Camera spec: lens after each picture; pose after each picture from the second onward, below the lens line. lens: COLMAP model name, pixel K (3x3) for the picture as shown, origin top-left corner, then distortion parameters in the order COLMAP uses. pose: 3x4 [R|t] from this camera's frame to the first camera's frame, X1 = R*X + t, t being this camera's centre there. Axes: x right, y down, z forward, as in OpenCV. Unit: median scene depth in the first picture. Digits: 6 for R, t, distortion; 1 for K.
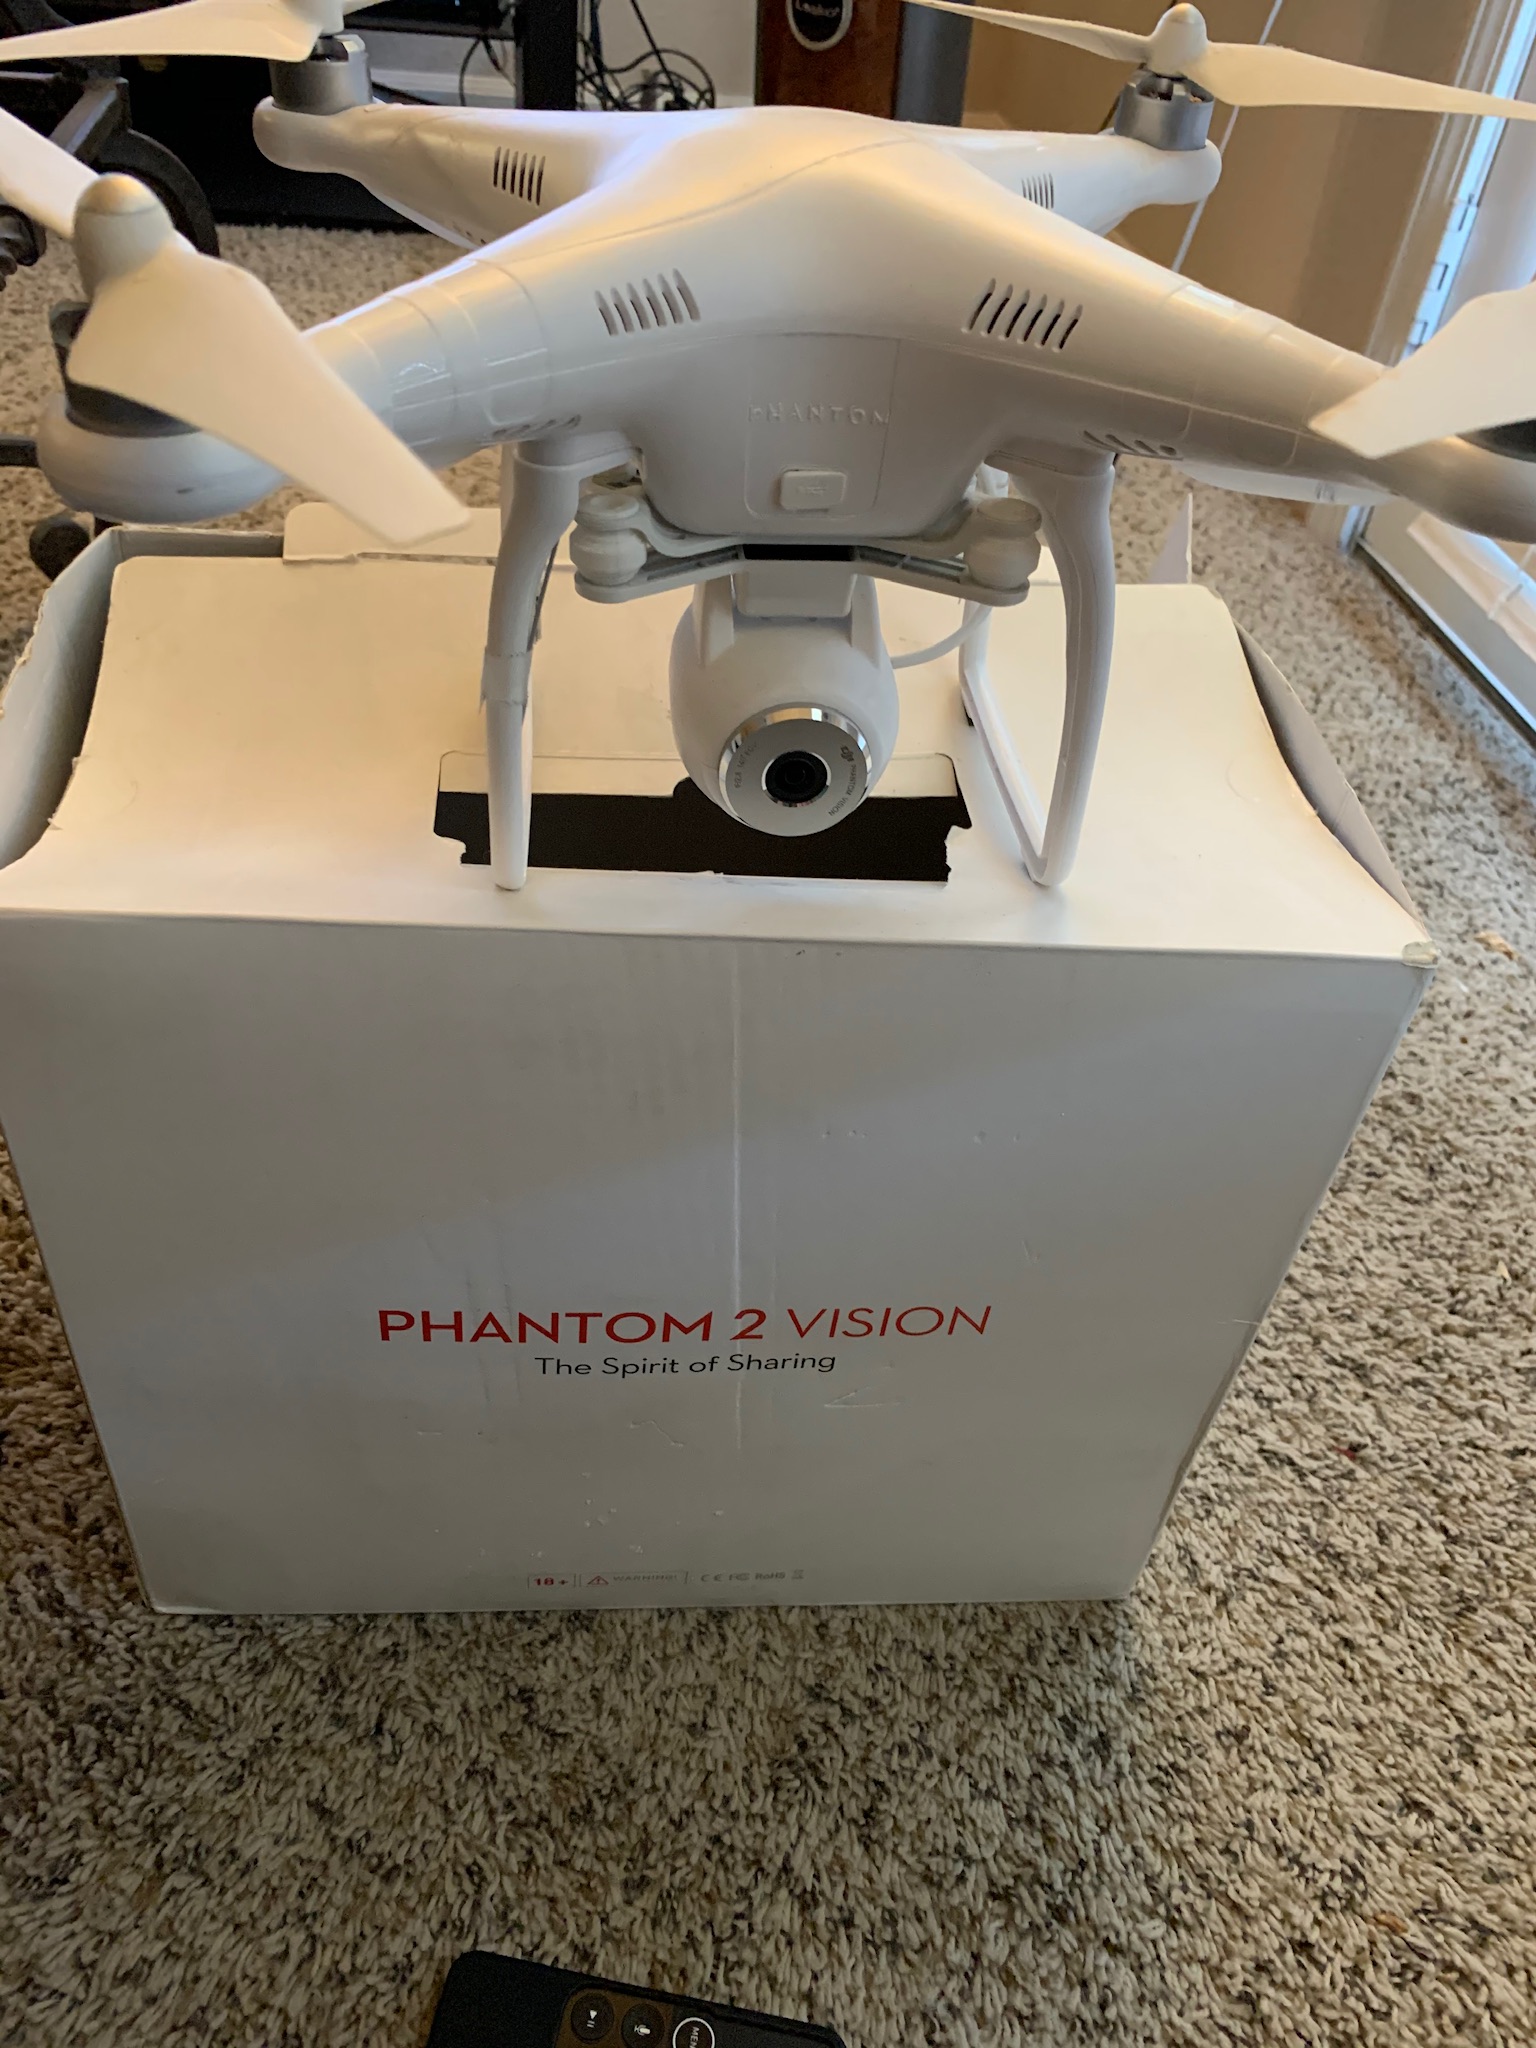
lens RADIAL K [[1596.4, 0, 773.4], [0, 1596.4, 1030.3], [0, 0, 1]] dist [-0.006076, 0.006675]
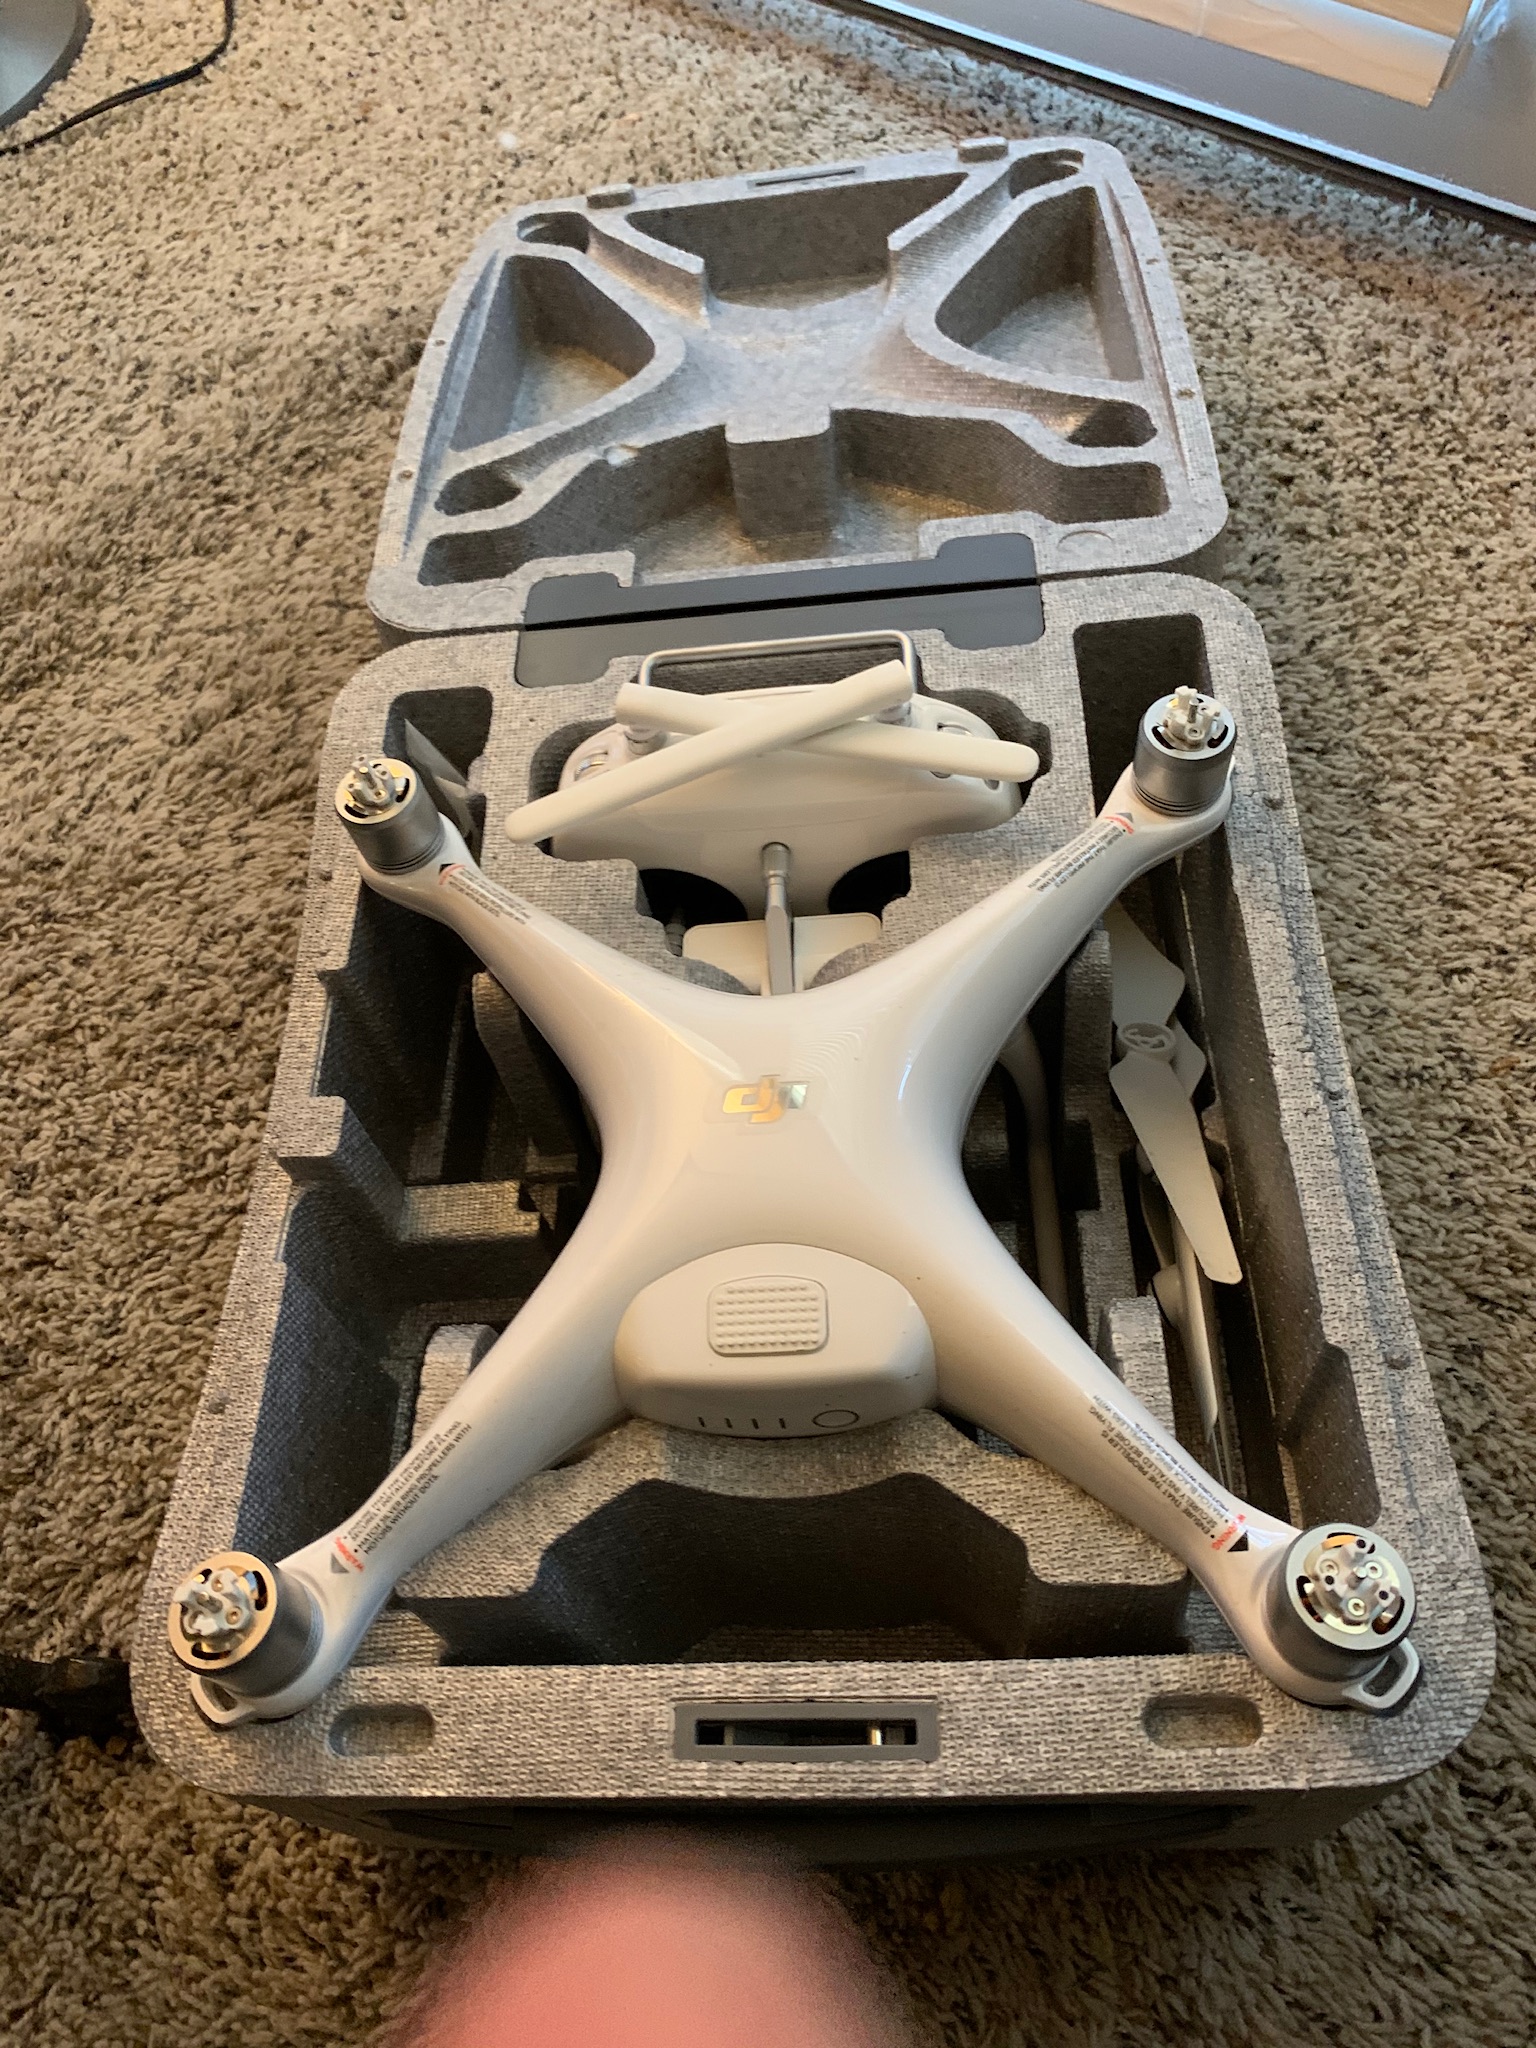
lens RADIAL K [[1599.6, 0, 765.1], [0, 1599.6, 1005.8], [0, 0, 1]] dist [-0.001954, 0.004161]
pose [[0.758670, -0.626633, 0.178185, -0.159901], [0.557828, 0.766128, 0.319180, -0.101669], [-0.336522, -0.142756, 0.930792, 0.130755]]
